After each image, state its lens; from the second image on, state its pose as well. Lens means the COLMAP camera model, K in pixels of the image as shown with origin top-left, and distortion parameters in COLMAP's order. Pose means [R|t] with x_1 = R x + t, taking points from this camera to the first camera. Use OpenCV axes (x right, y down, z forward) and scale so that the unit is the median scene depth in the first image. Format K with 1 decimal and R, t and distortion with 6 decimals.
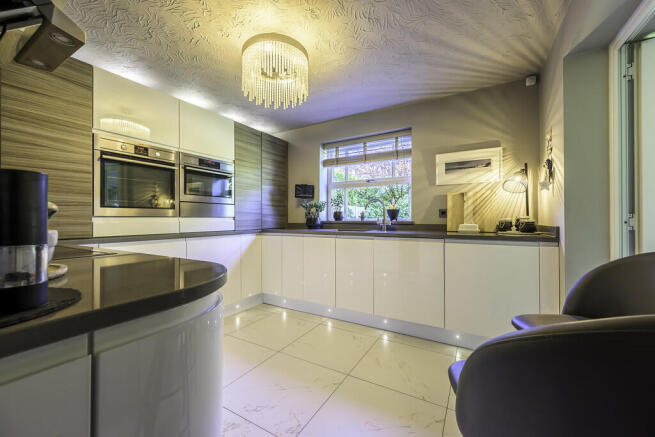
lens RADIAL K [[256.1, 0, 332.6], [0, 256.1, 218.0], [0, 0, 1]] dist [-0.000908, -0.000032]
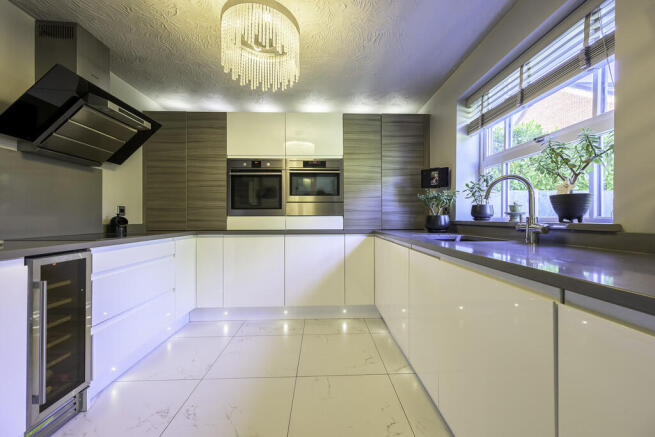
lens RADIAL K [[256.1, 0, 332.6], [0, 256.1, 218.0], [0, 0, 1]] dist [-0.000908, -0.000032]
pose [[0.534151, 0.001983, -0.845387, 0.362209], [0.001865, 0.999992, 0.003524, 0.001920], [0.845387, -0.003459, 0.534143, 0.428024]]
